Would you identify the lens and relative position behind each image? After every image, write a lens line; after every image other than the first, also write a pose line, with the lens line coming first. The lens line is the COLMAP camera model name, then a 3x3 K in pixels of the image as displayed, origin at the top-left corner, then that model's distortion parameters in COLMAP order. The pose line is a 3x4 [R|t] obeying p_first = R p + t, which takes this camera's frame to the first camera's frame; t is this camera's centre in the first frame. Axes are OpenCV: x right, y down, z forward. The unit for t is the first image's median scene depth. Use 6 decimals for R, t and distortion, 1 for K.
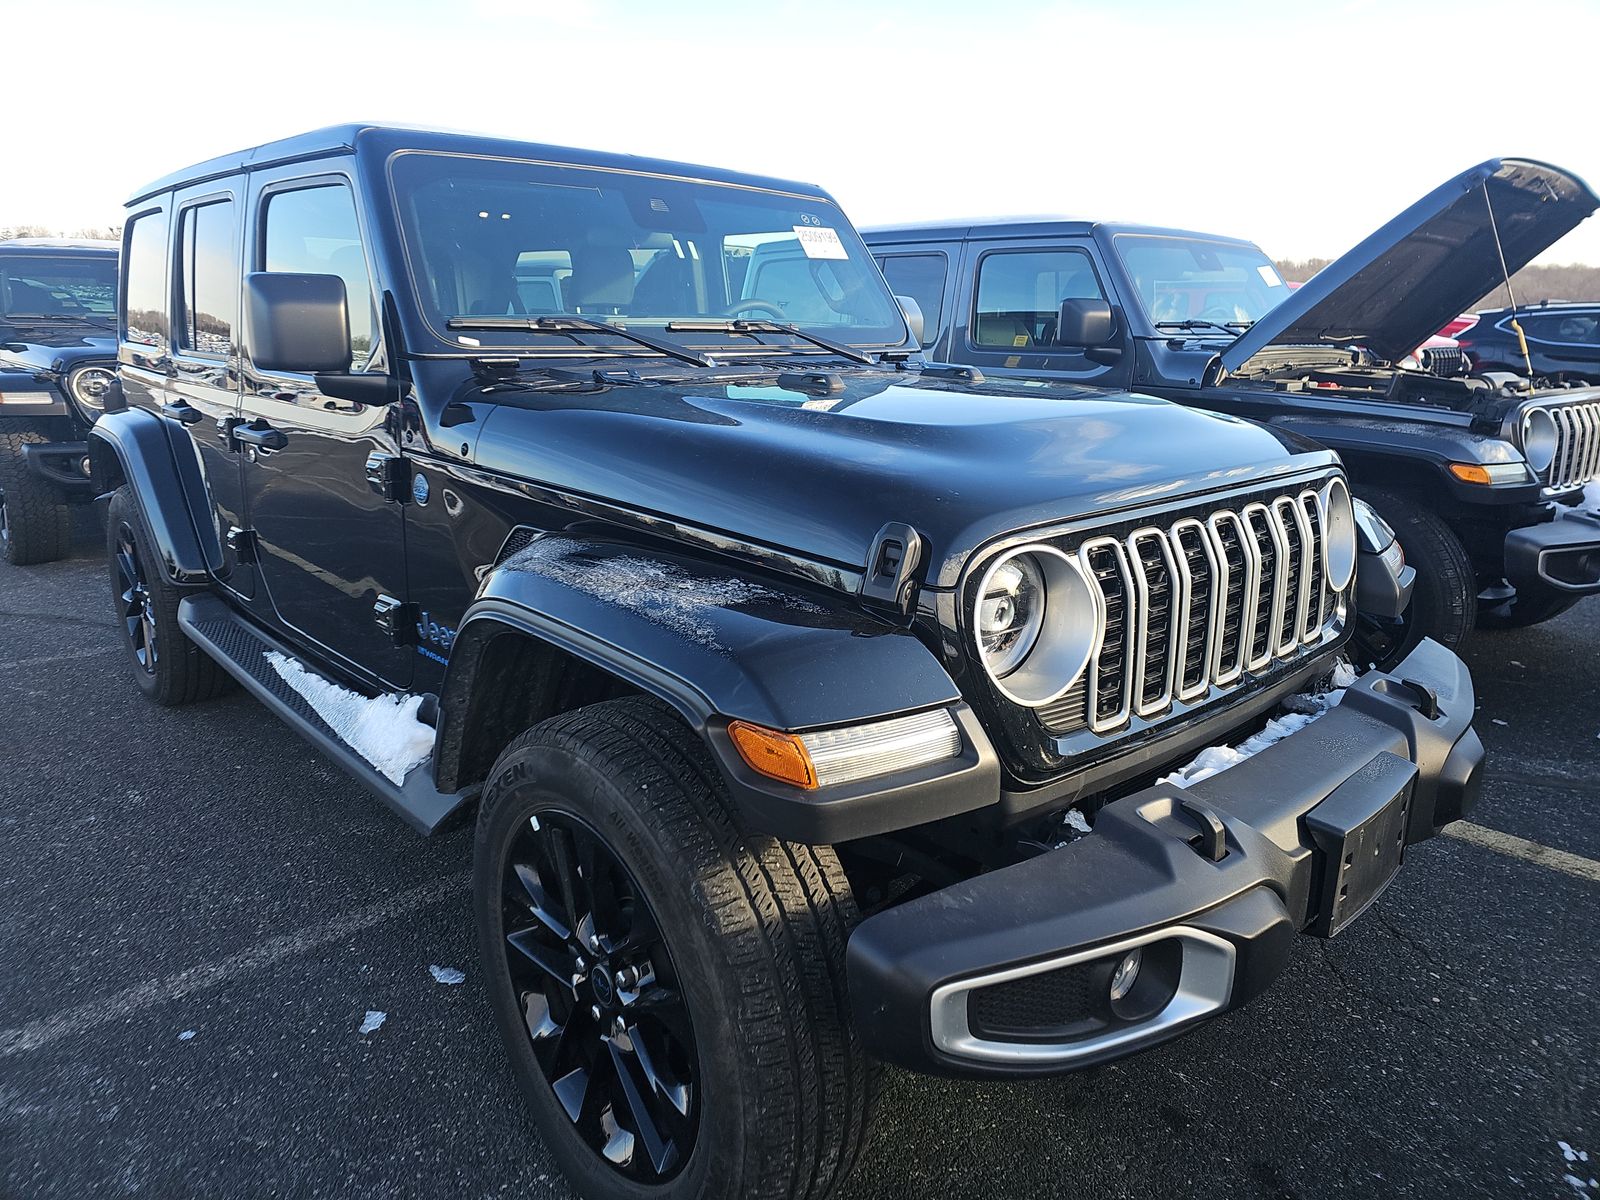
lens RADIAL K [[1085.3, 0, 804.2], [0, 1085.3, 589.2], [0, 0, 1]] dist [0.050300, -0.057066]
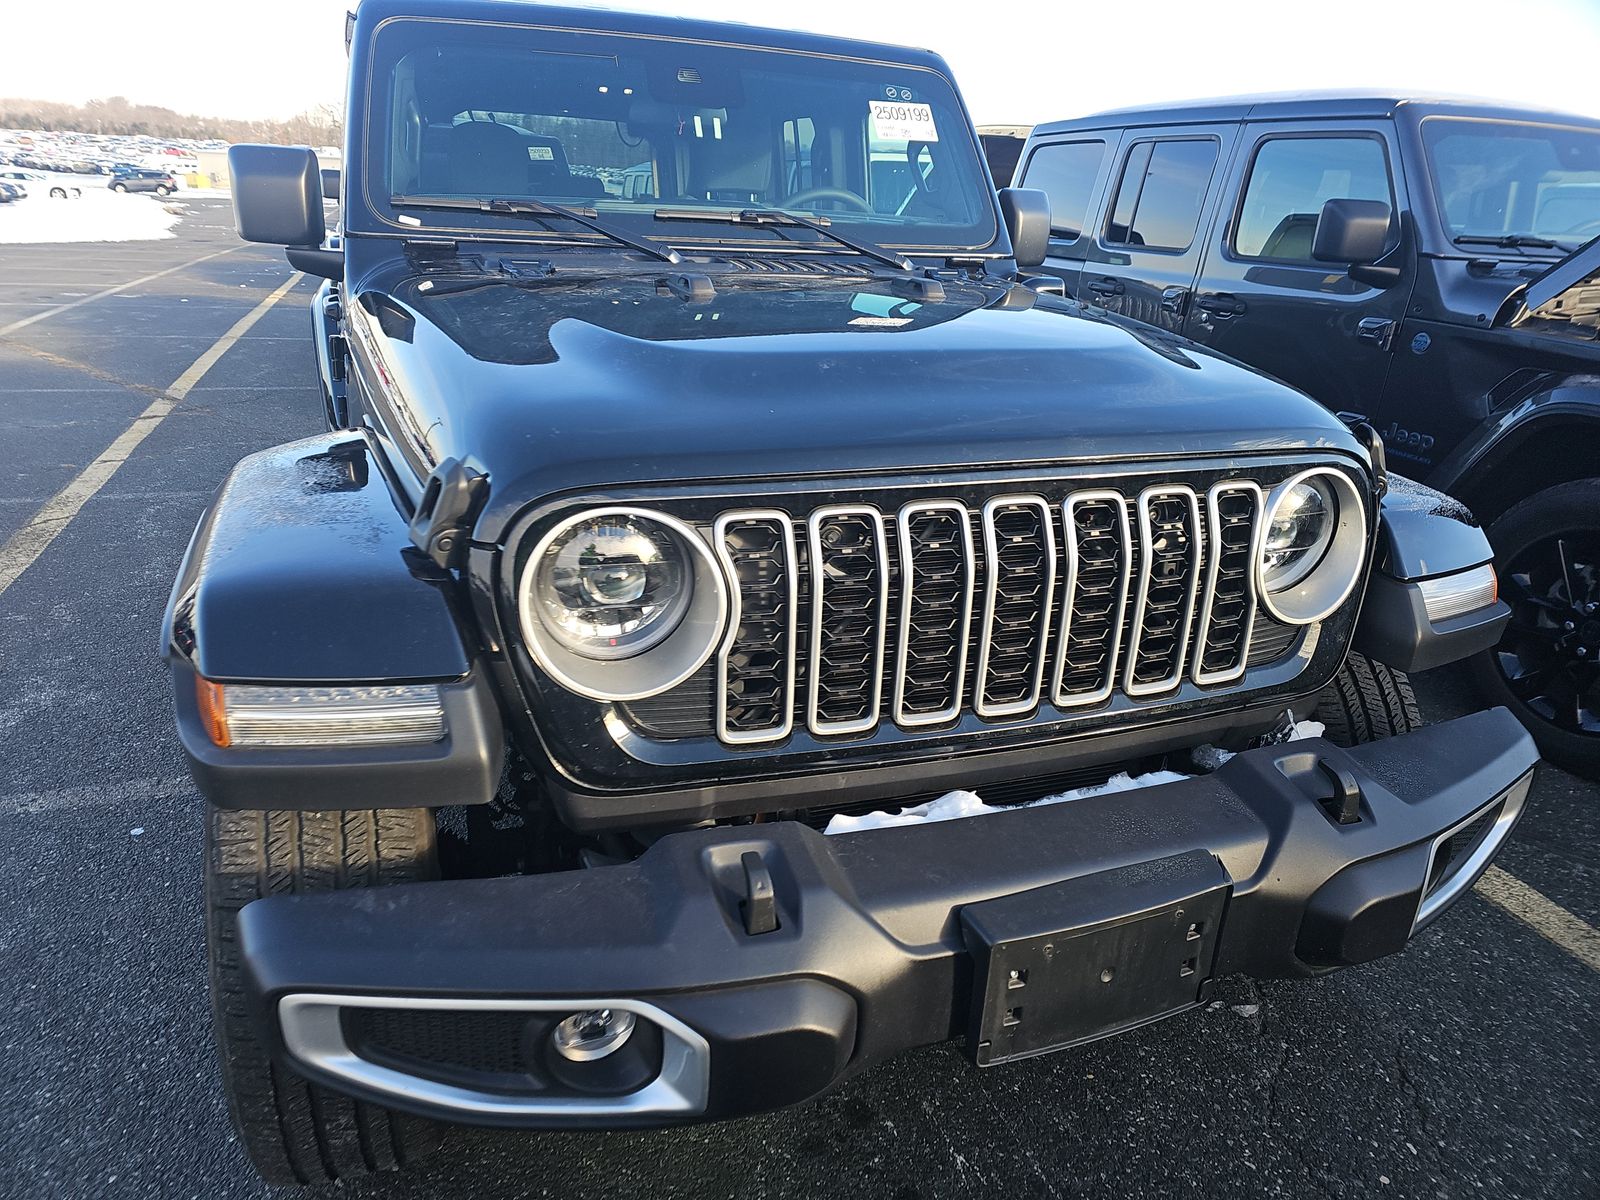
lens RADIAL K [[1085.3, 0, 792.7], [0, 1085.3, 609.7], [0, 0, 1]] dist [0.050300, -0.057066]
pose [[0.922010, 0.166096, -0.349729, 0.300893], [-0.126938, 0.983058, 0.132225, -0.042884], [0.365766, -0.077519, 0.927473, 0.140768]]
